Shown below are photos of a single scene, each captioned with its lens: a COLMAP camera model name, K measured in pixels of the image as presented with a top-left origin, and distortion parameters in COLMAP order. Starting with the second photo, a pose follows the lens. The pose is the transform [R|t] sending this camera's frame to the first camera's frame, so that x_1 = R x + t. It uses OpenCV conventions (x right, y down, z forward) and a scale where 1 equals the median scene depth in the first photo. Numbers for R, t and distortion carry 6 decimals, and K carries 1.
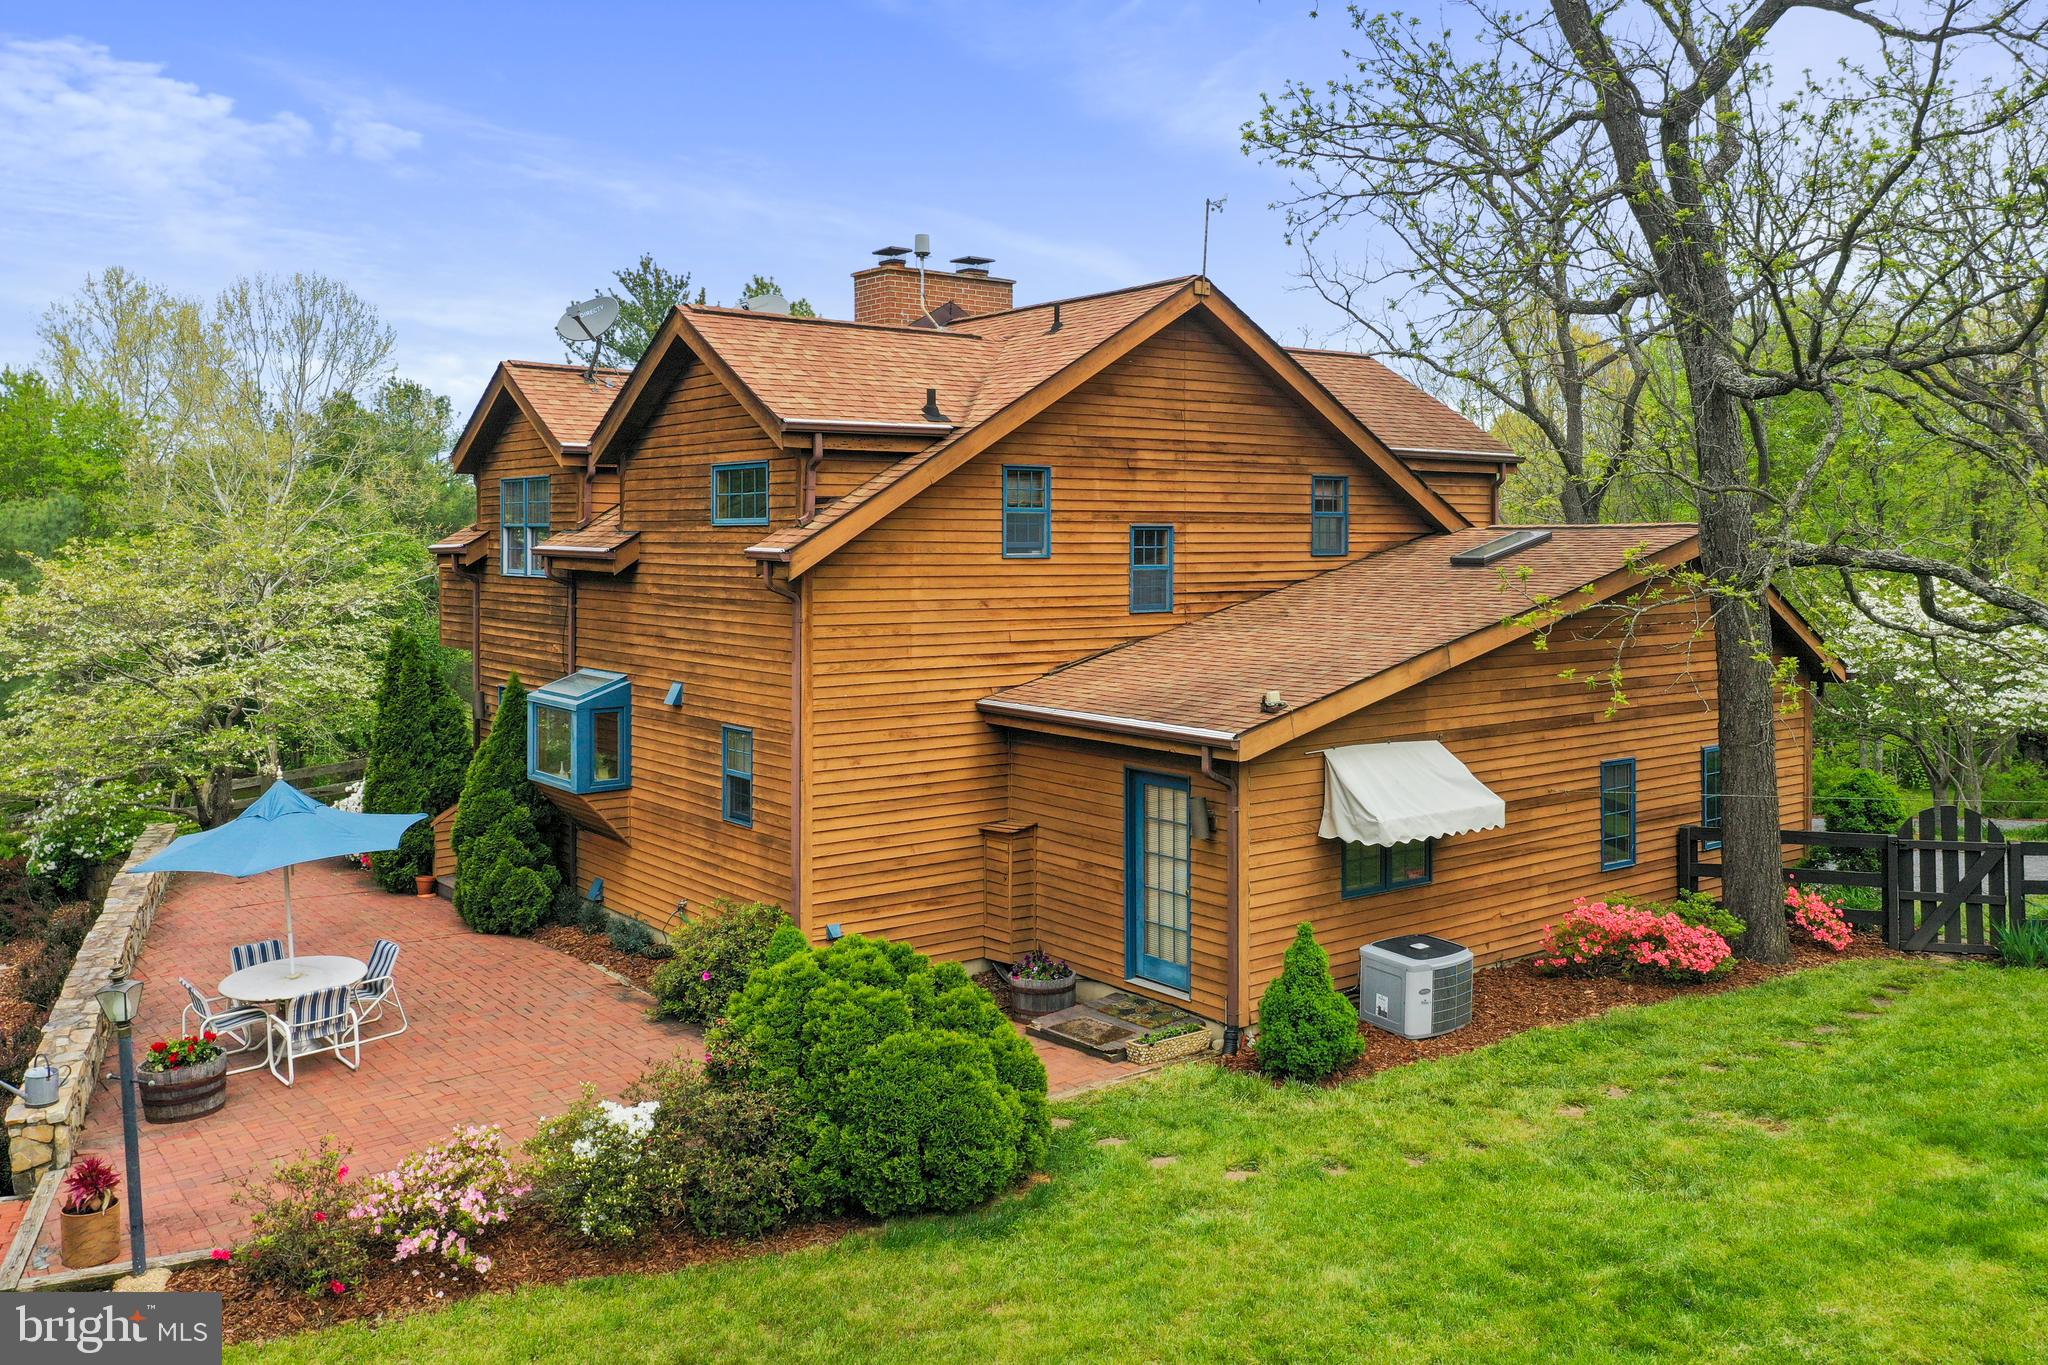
lens RADIAL K [[1625.7, 0, 1081.9], [0, 1625.7, 560.0], [0, 0, 1]] dist [0.004760, -0.017320]
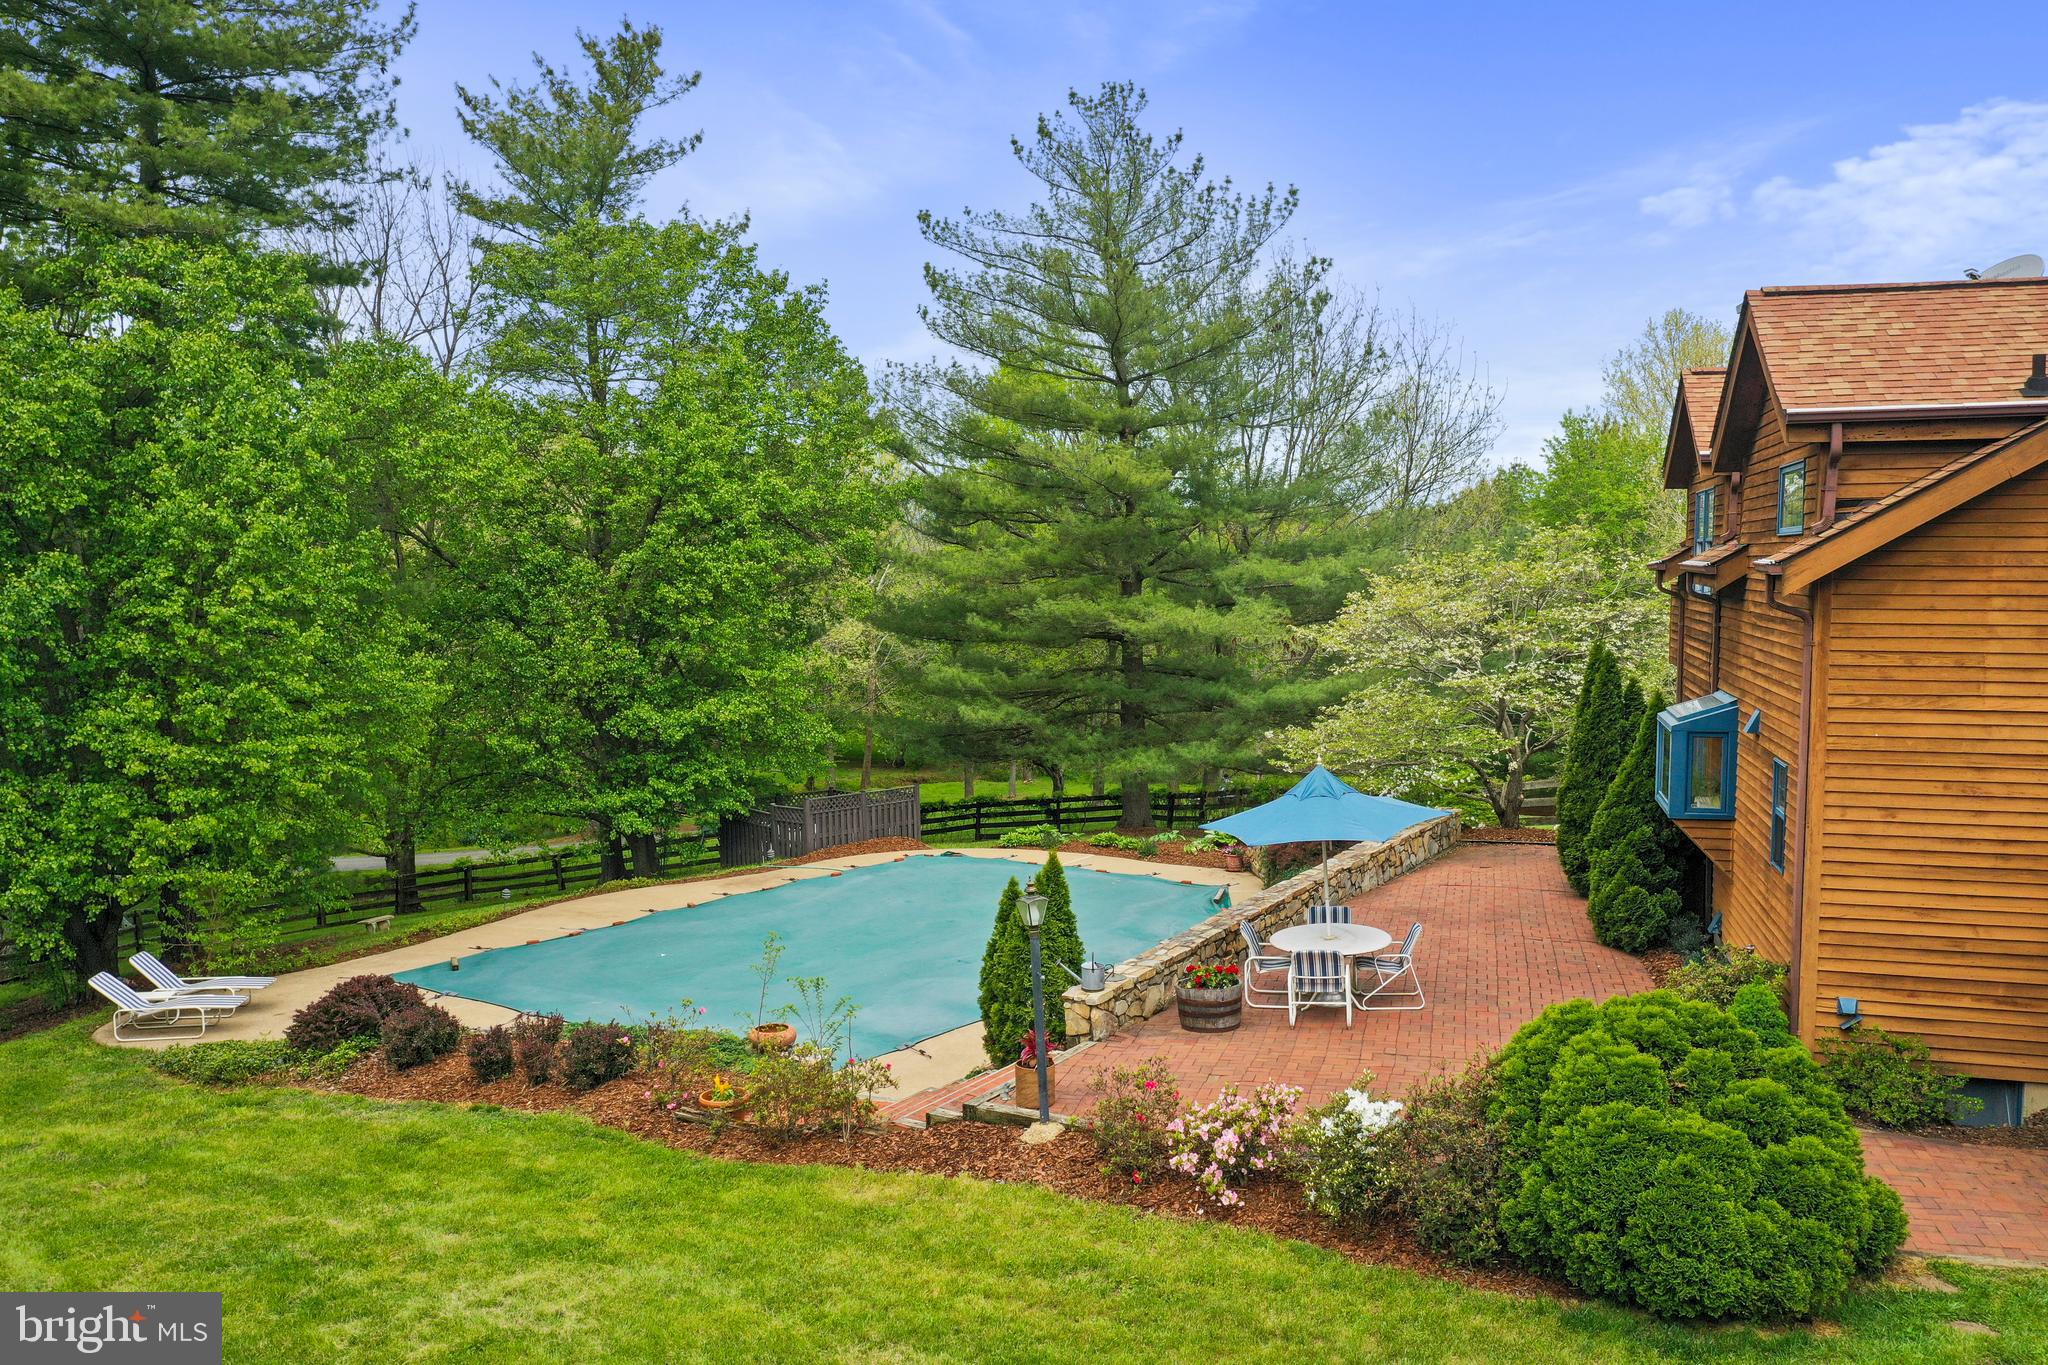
lens RADIAL K [[1625.7, 0, 1079.0], [0, 1625.7, 695.8], [0, 0, 1]] dist [0.004760, -0.017320]
pose [[0.598092, 0.061807, -0.799041, 0.282078], [-0.007602, 0.997414, 0.071462, 0.006077], [0.801391, -0.036667, 0.597015, 0.166892]]
